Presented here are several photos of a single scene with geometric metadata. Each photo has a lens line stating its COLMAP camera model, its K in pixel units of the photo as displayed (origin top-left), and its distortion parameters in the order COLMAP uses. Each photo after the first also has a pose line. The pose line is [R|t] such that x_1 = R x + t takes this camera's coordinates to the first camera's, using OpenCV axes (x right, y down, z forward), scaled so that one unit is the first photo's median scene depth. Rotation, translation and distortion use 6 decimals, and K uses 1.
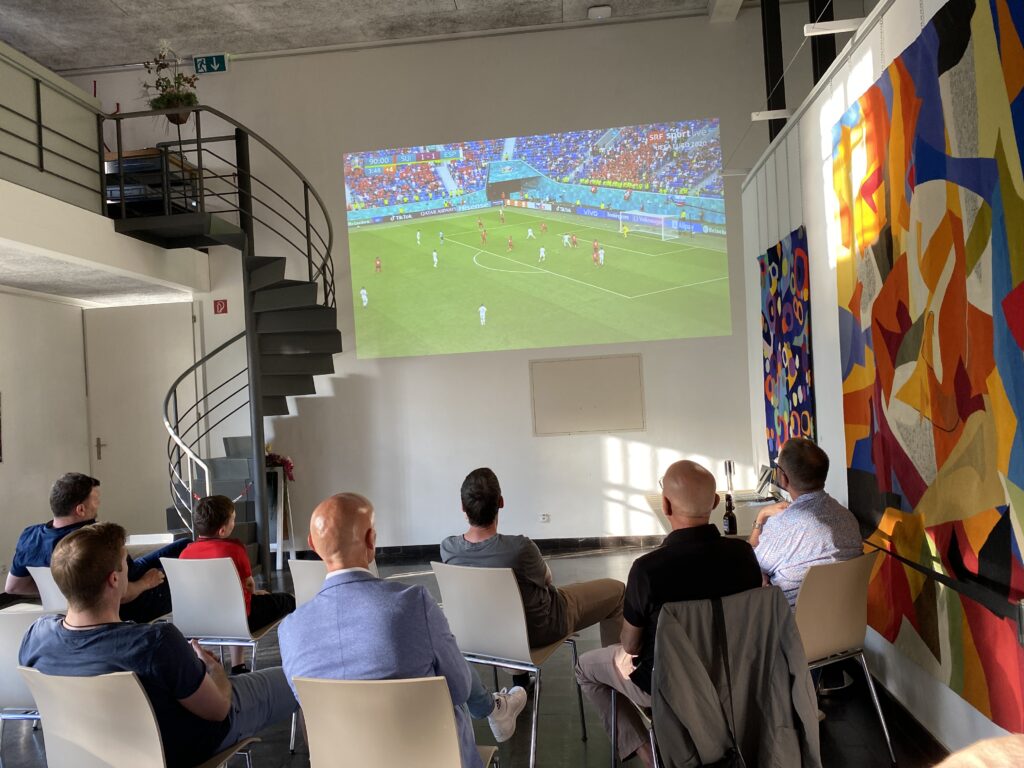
lens RADIAL K [[780.5, 0, 505.7], [0, 780.5, 384.7], [0, 0, 1]] dist [0.003705, -0.006106]
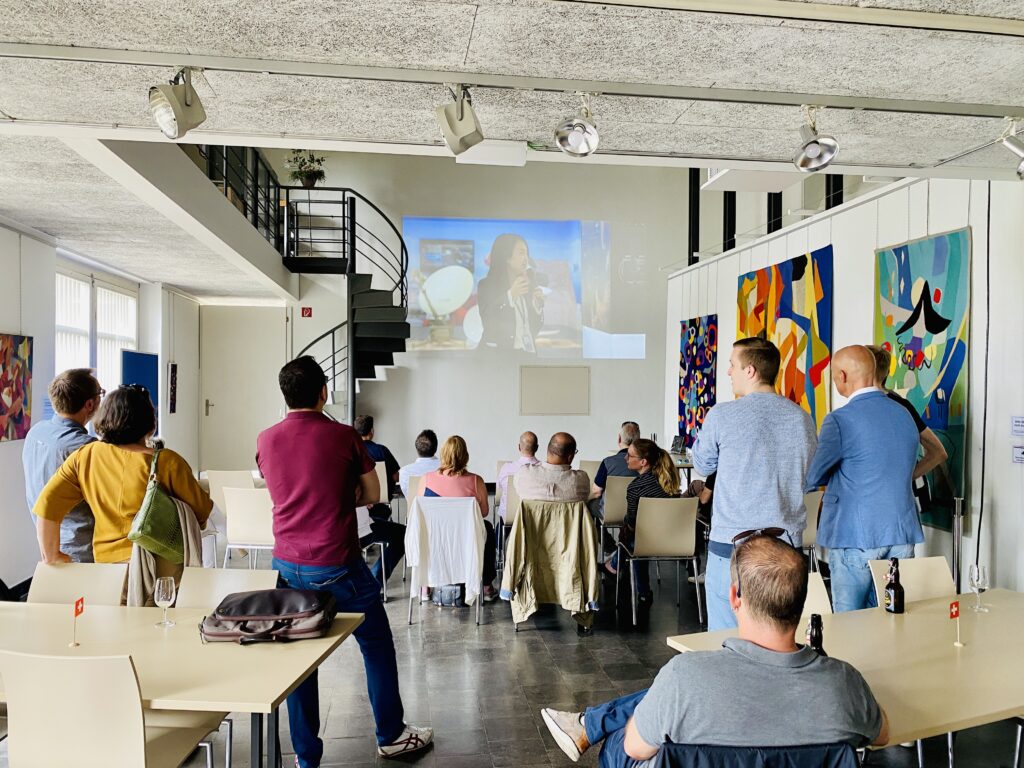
lens RADIAL K [[780.5, 0, 505.7], [0, 780.5, 384.7], [0, 0, 1]] dist [0.003705, -0.006106]
pose [[0.970252, 0.063304, 0.233675, -0.551325], [-0.065539, 0.997848, 0.001801, 0.008196], [-0.233058, -0.017063, 0.972313, -0.758801]]
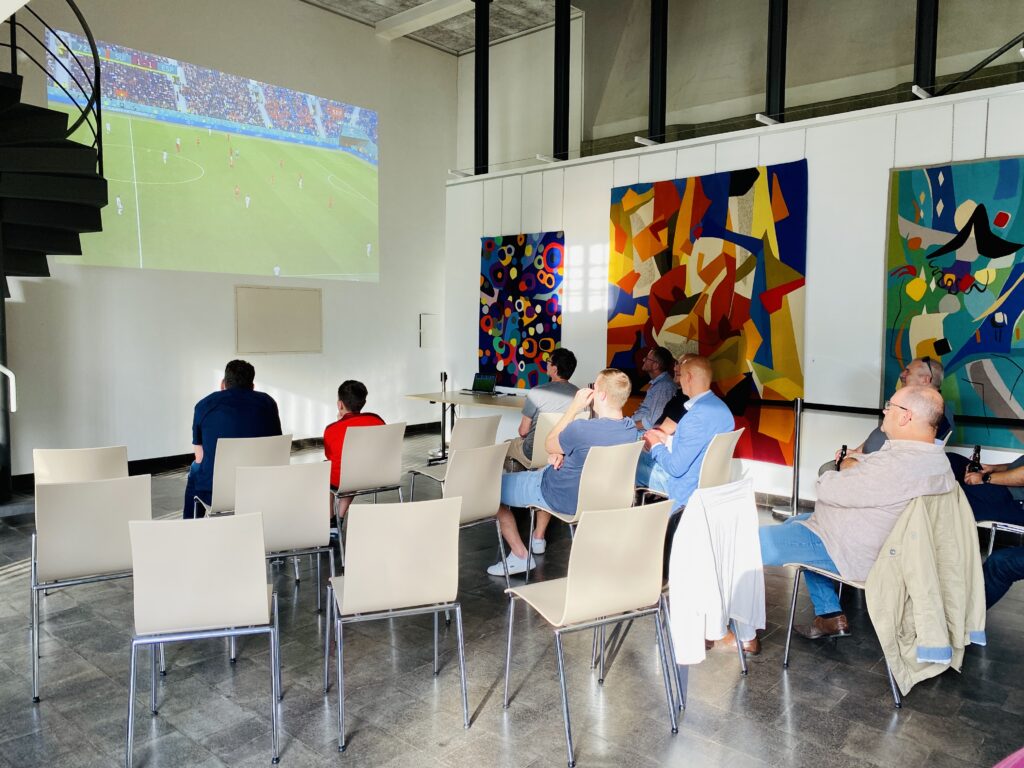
lens RADIAL K [[780.5, 0, 505.7], [0, 780.5, 384.7], [0, 0, 1]] dist [0.003705, -0.006106]
pose [[0.583732, 0.005985, 0.811924, -1.009880], [-0.055874, 0.997898, 0.032815, 0.080274], [-0.810022, -0.064521, 0.582840, 0.066635]]
